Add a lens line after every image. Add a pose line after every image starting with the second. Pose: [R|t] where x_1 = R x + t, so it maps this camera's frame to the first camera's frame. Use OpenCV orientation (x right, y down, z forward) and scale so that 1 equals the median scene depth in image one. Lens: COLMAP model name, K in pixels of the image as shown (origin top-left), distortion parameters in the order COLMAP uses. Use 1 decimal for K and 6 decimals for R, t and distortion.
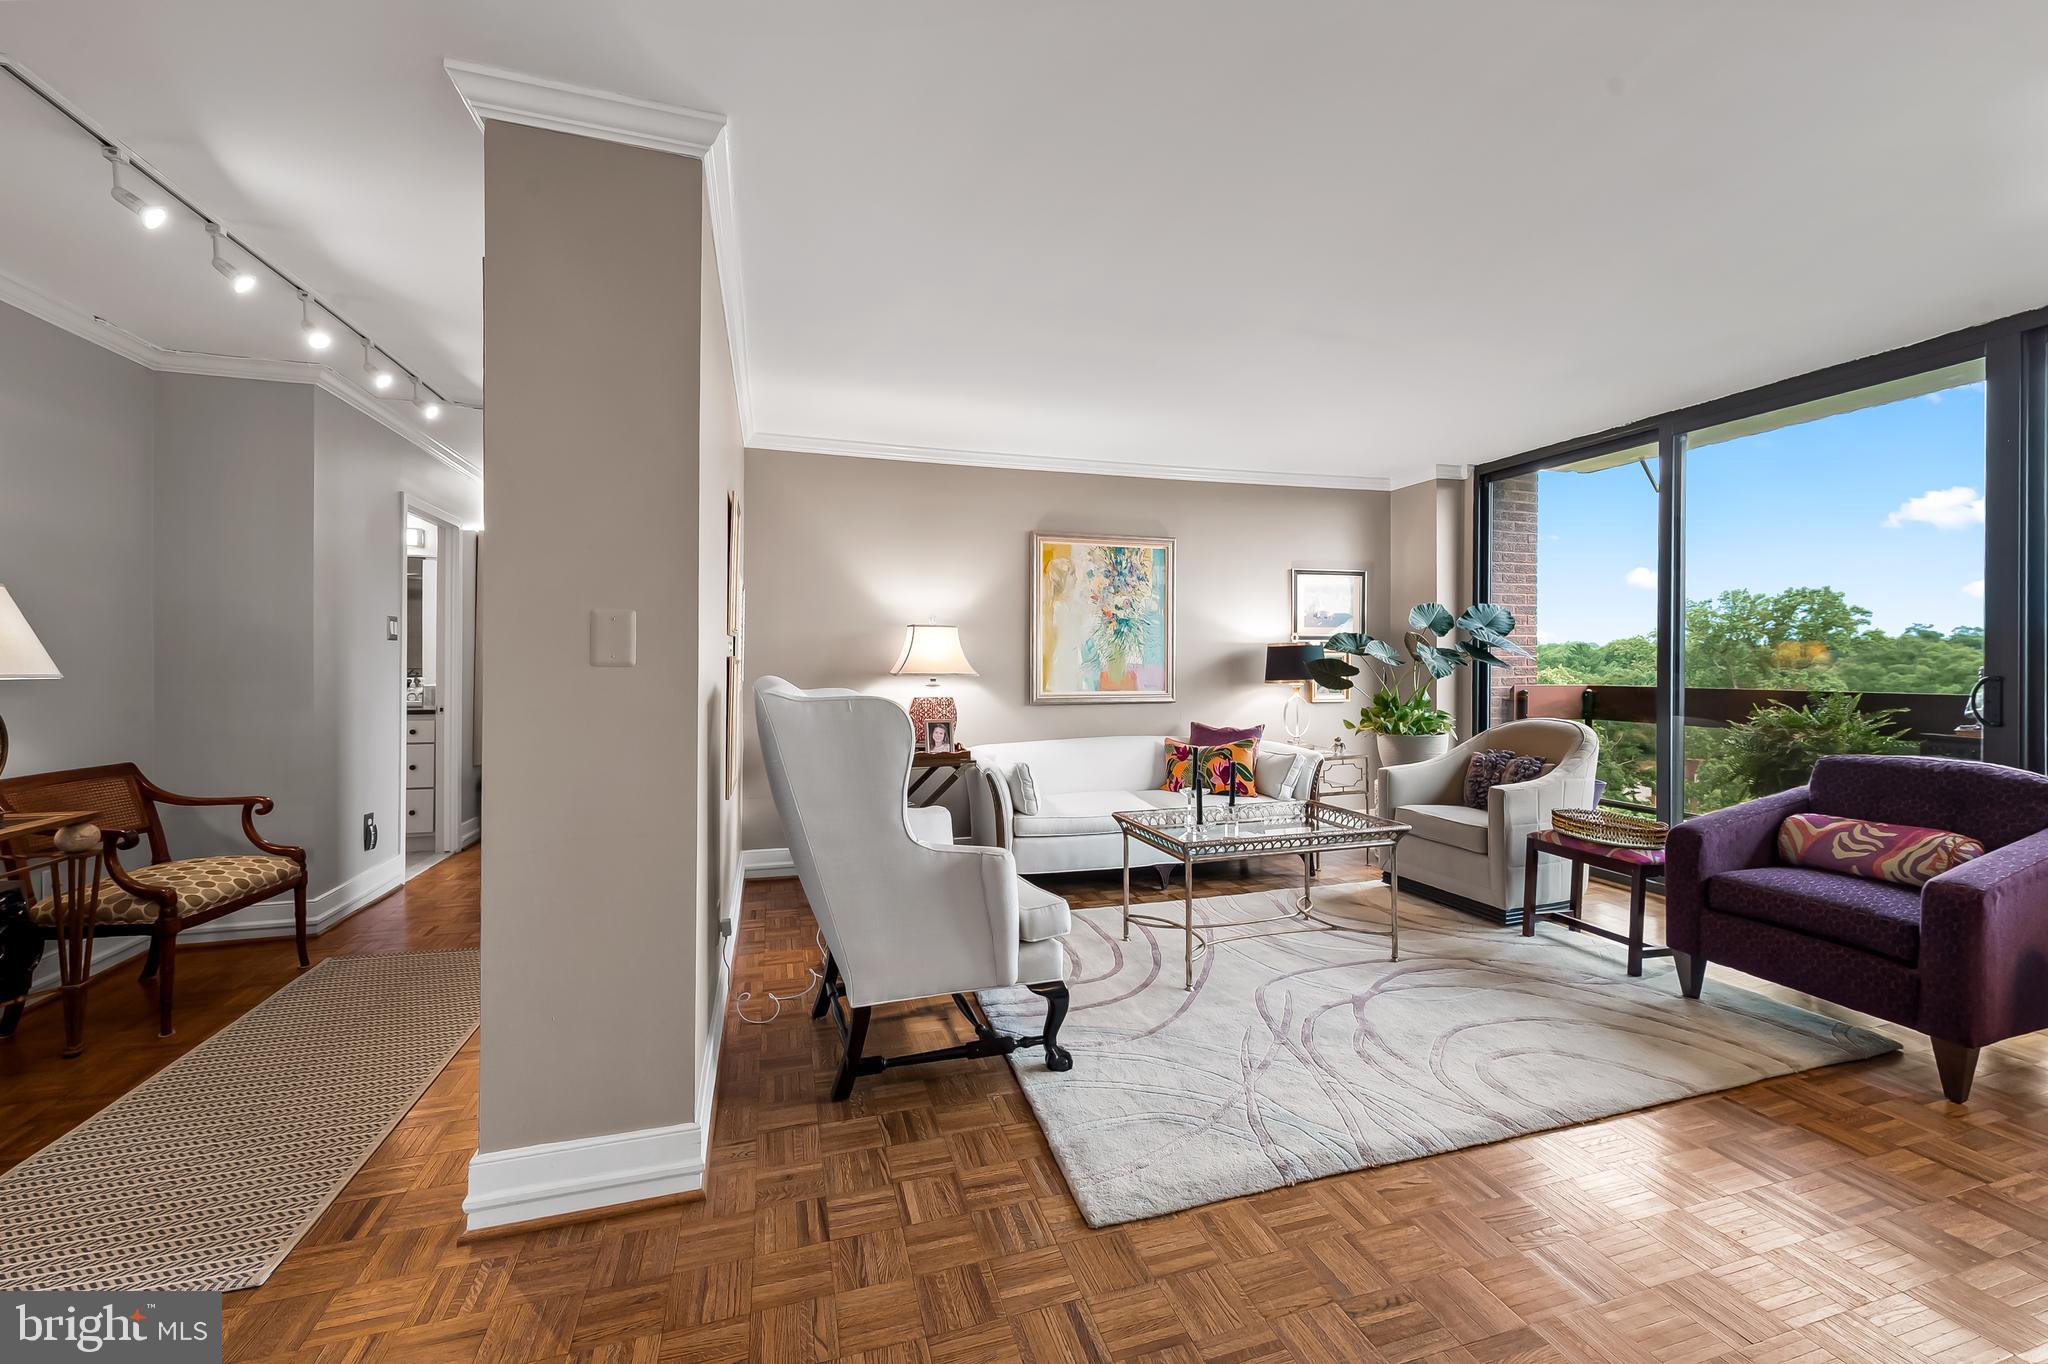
lens RADIAL K [[829.4, 0, 1038.2], [0, 829.4, 661.5], [0, 0, 1]] dist [0.006517, -0.000181]
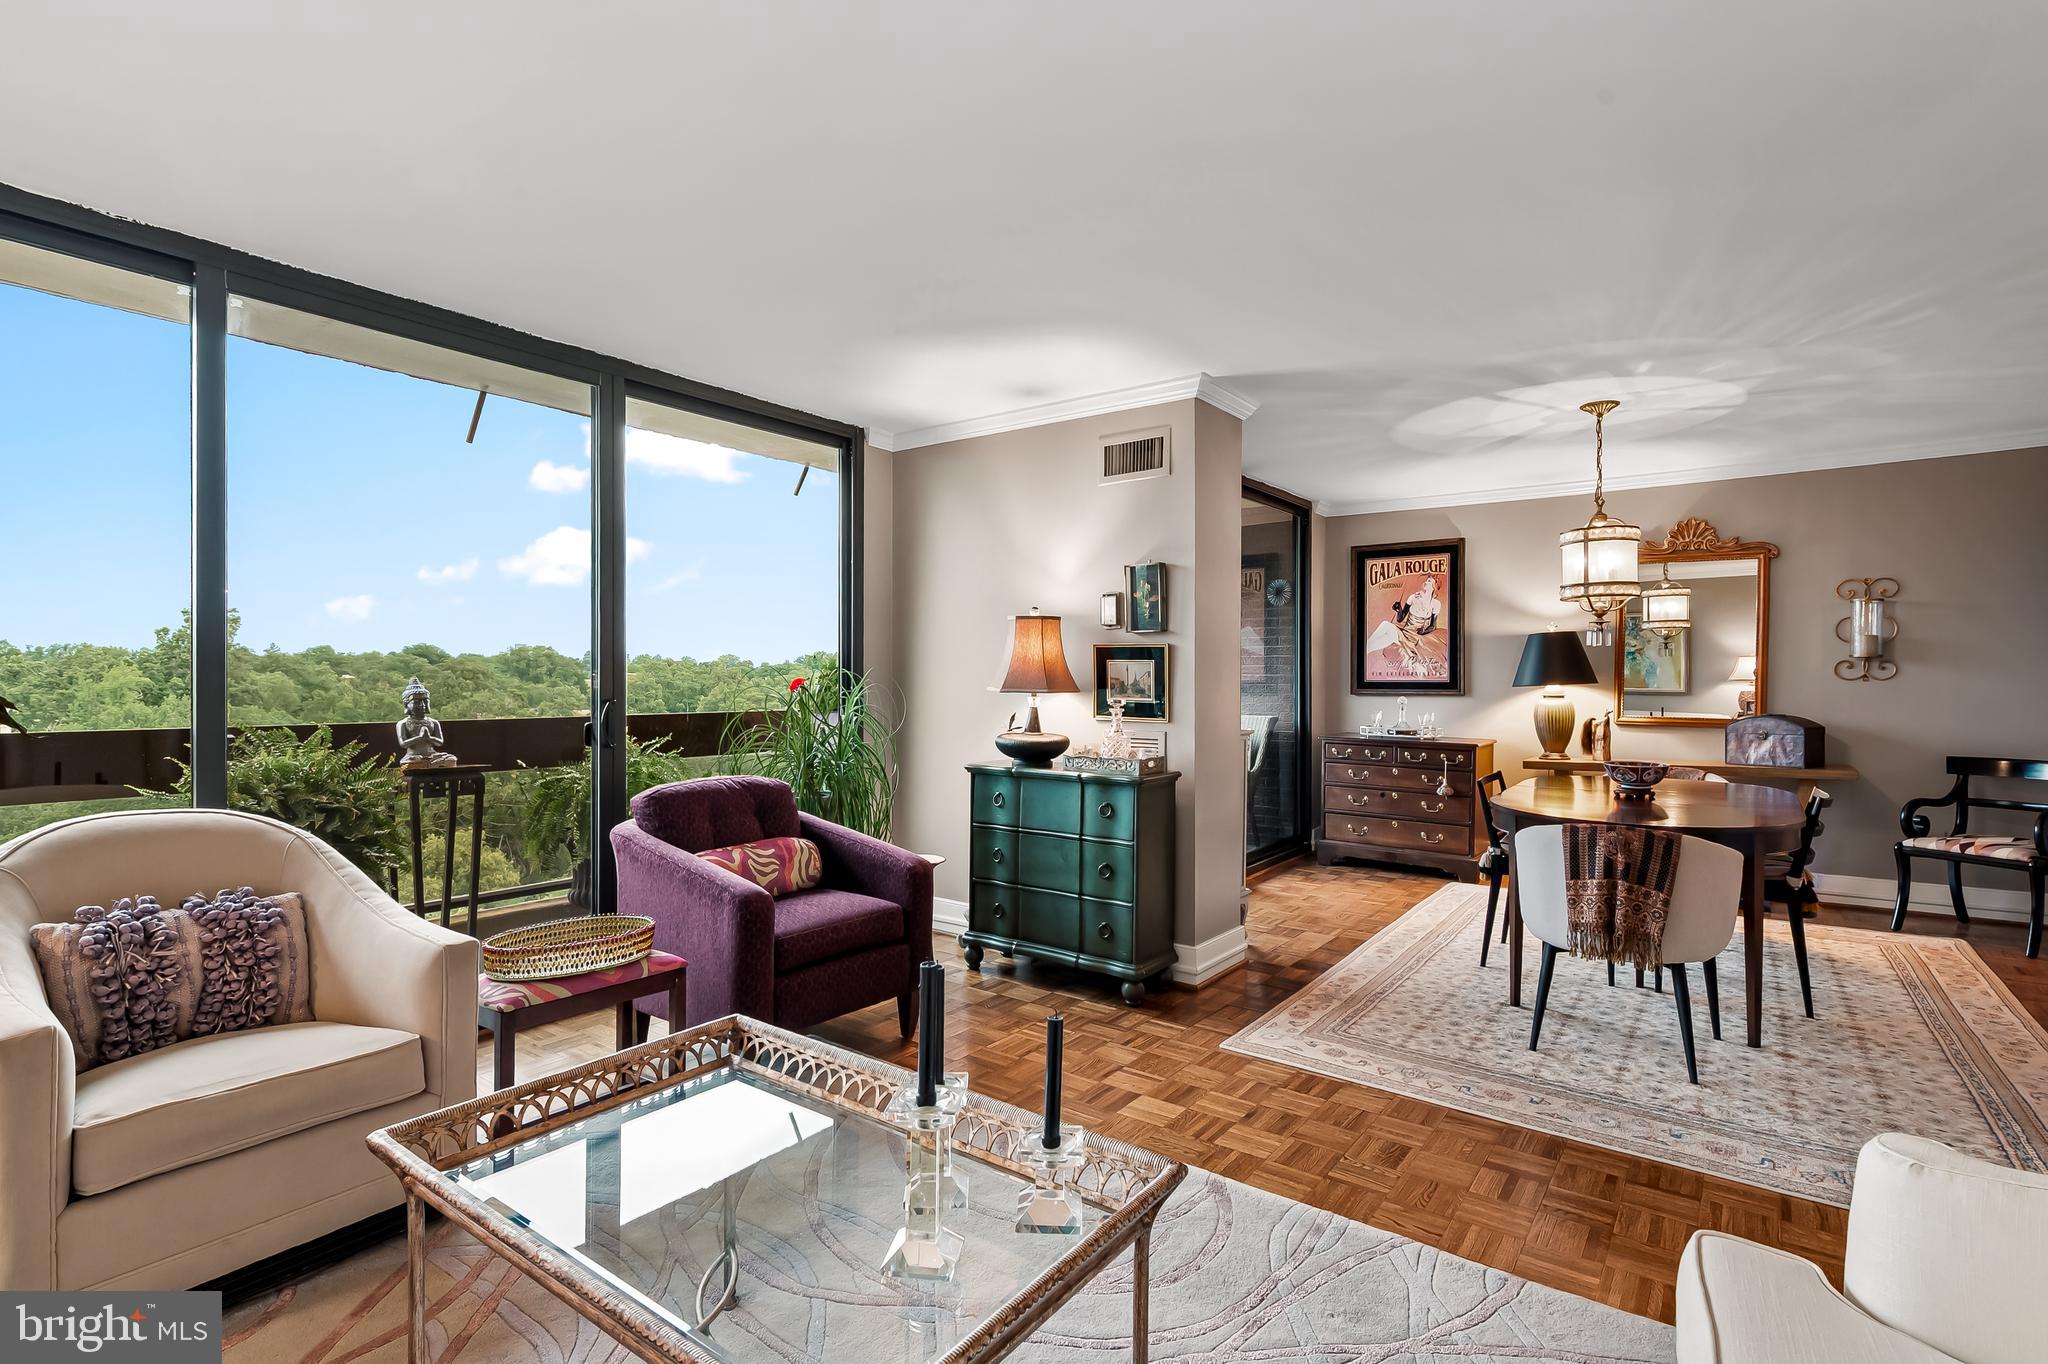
lens RADIAL K [[980.5, 0, 1017.3], [0, 980.5, 689.4], [0, 0, 1]] dist [0.000961, -0.000009]
pose [[-0.579841, -0.008243, 0.814688, -0.093733], [-0.003227, 0.999964, 0.007821, -0.003774], [-0.814723, 0.001906, -0.579847, 0.829903]]
